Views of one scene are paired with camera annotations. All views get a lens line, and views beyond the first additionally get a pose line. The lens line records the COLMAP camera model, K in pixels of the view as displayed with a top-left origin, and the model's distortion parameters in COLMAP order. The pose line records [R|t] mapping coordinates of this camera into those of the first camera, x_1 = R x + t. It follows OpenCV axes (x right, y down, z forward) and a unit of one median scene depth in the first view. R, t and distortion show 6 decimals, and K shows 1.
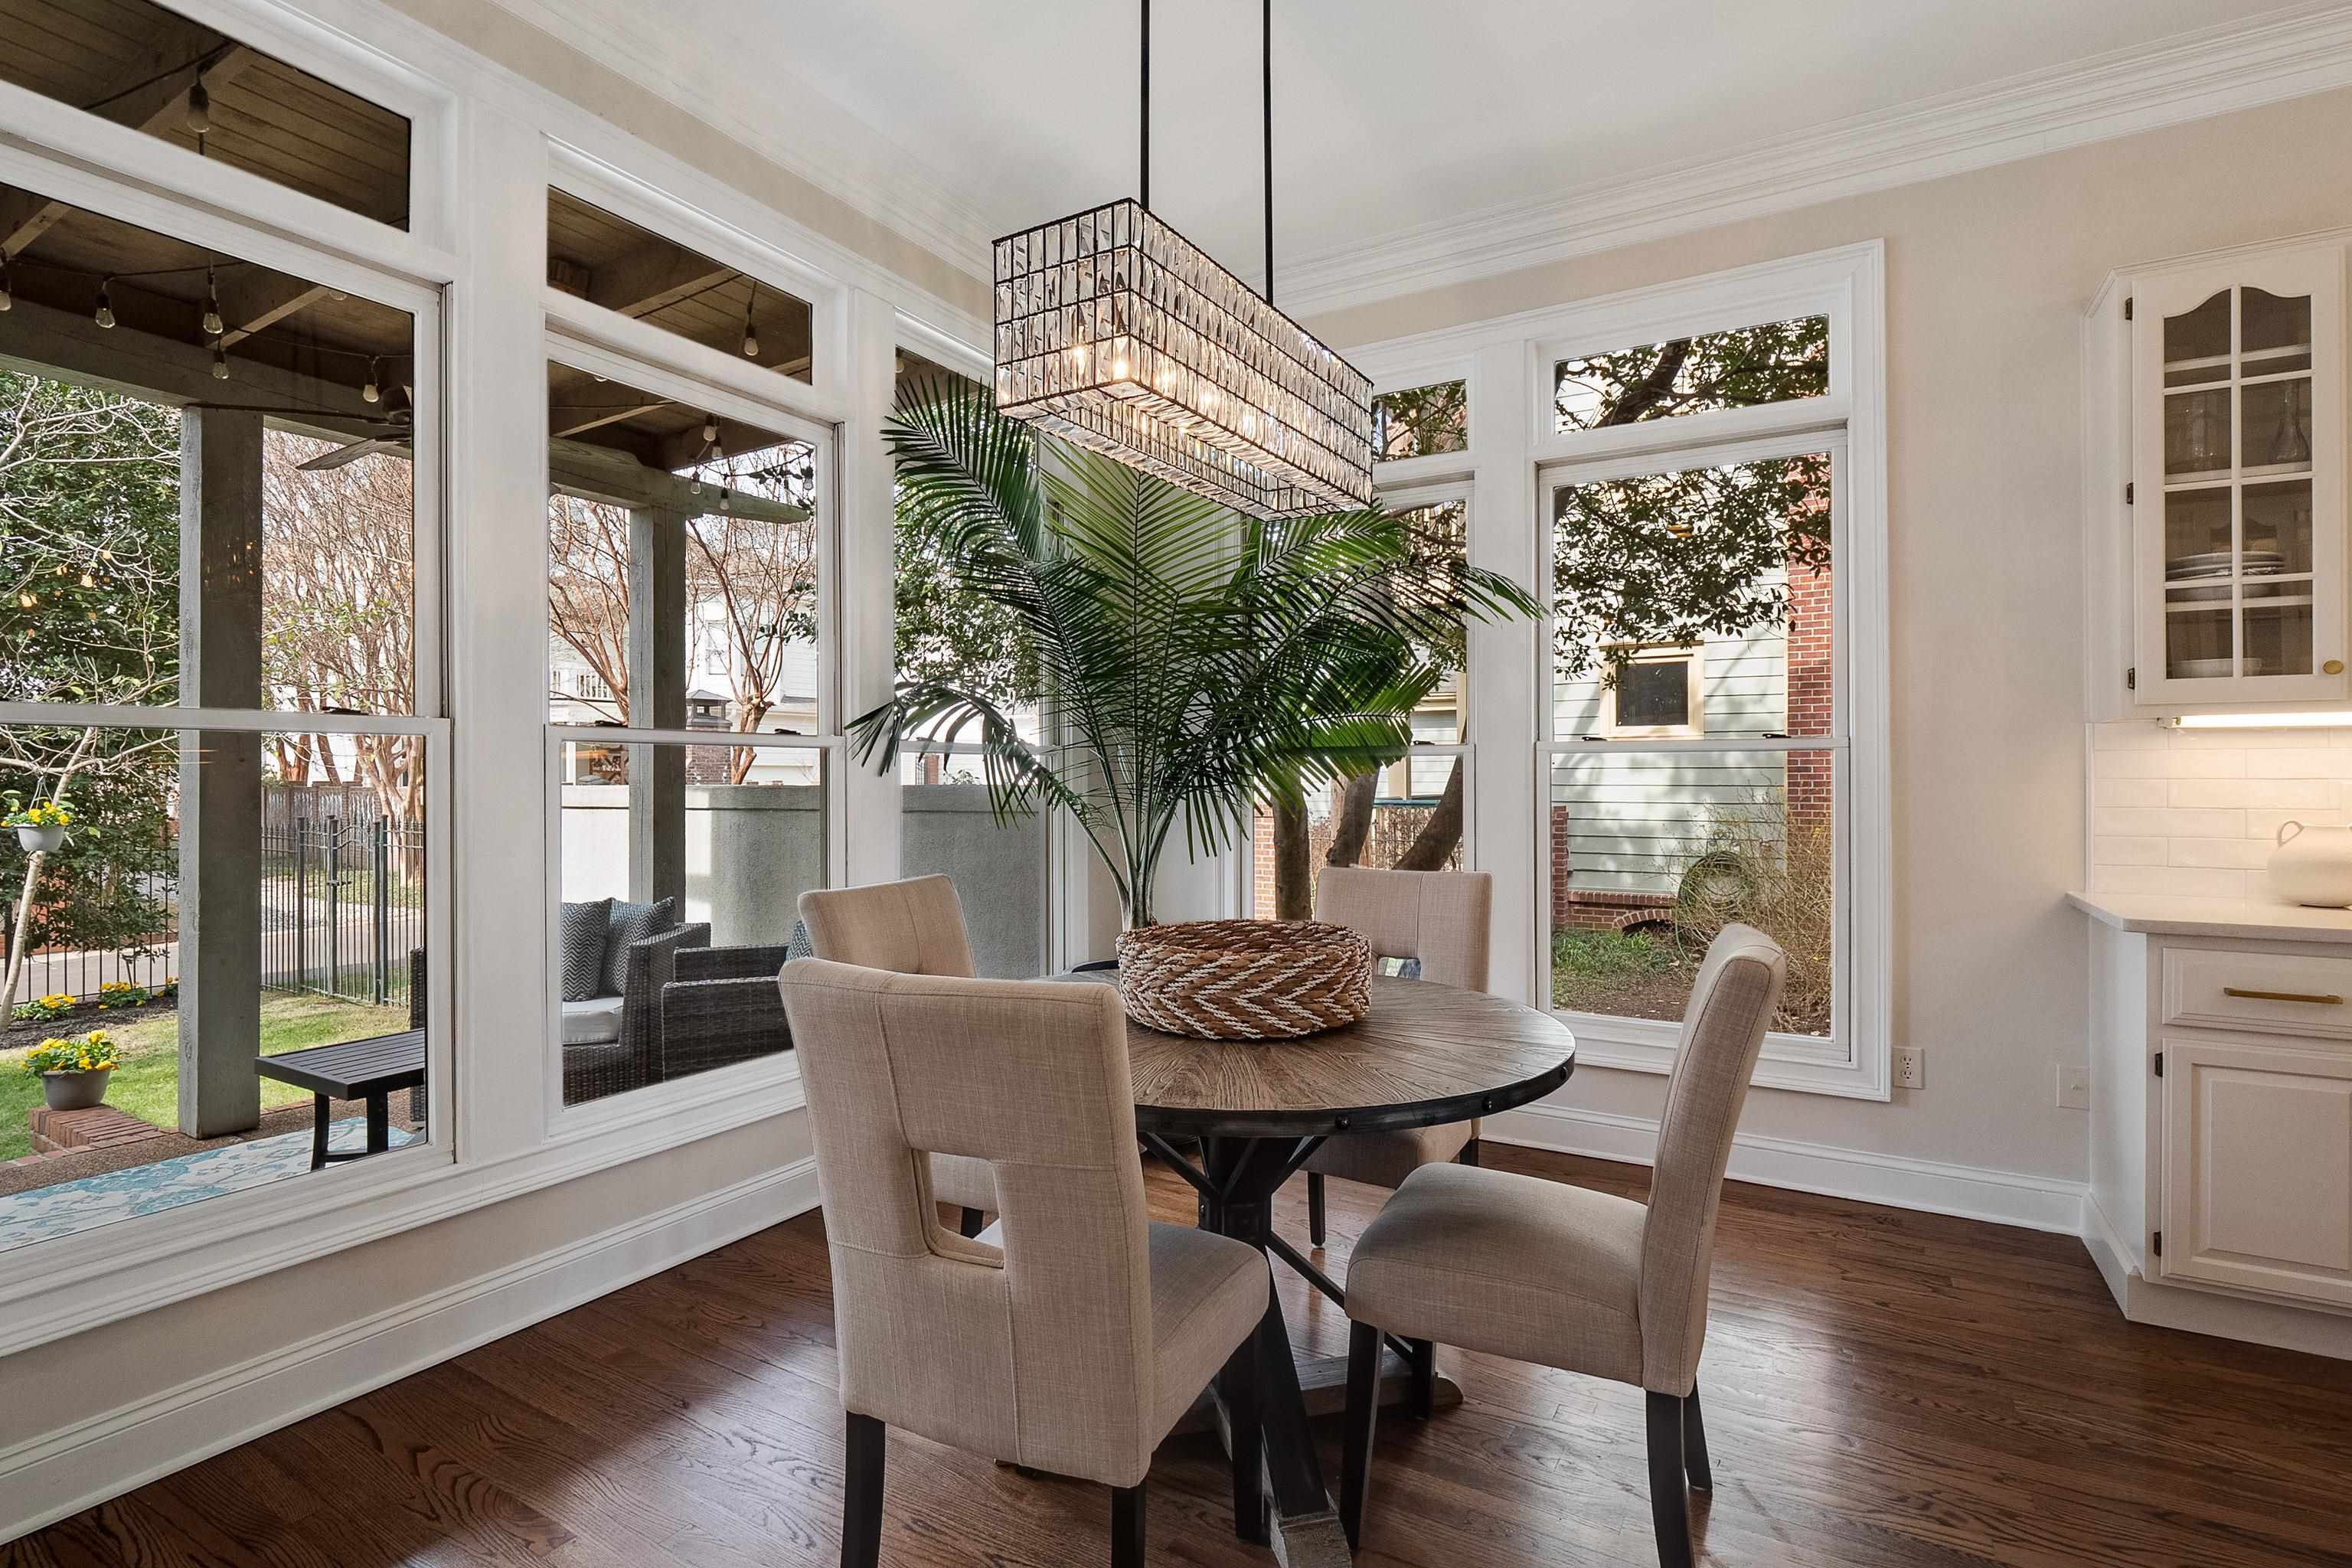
lens RADIAL K [[1136.9, 0, 1176.5], [0, 1136.9, 767.1], [0, 0, 1]] dist [-0.002921, -0.000329]
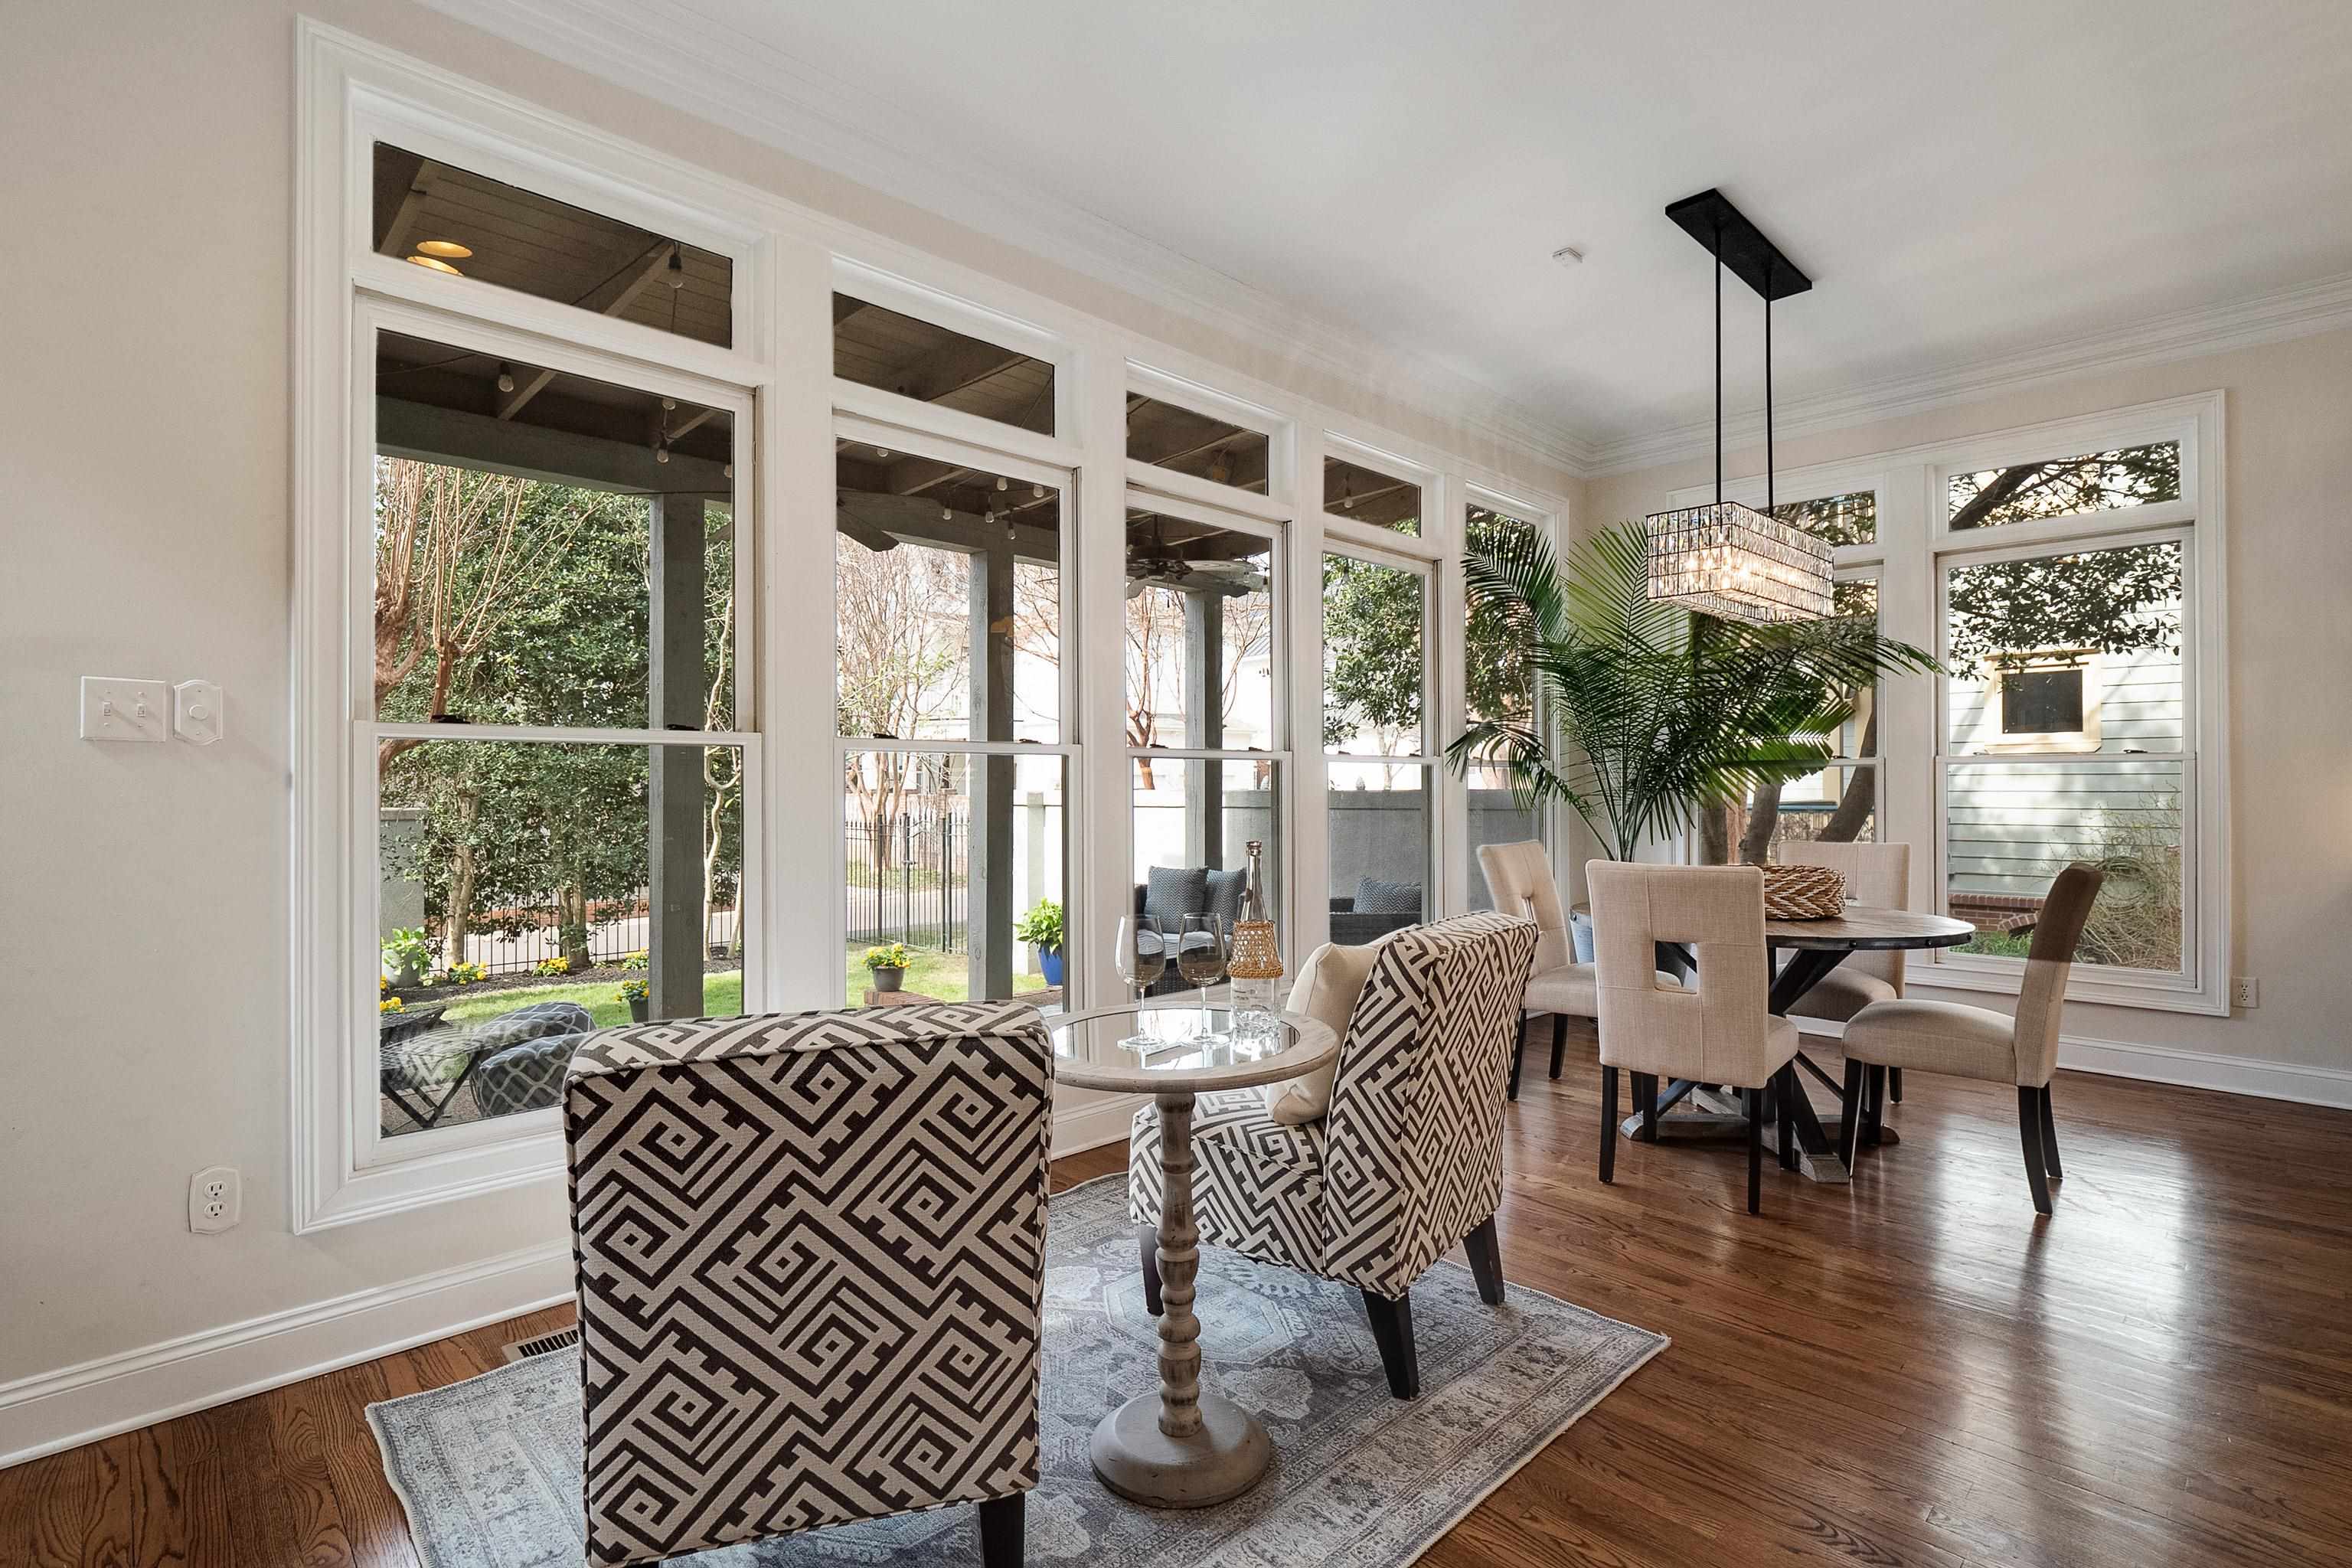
lens RADIAL K [[1111.9, 0, 1173.3], [0, 1111.9, 784.6], [0, 0, 1]] dist [-0.013491, 0.000157]
pose [[0.963063, -0.001869, -0.269271, -0.206253], [0.004169, 0.999960, 0.007971, -0.002016], [0.269245, -0.008799, 0.963031, -0.524266]]
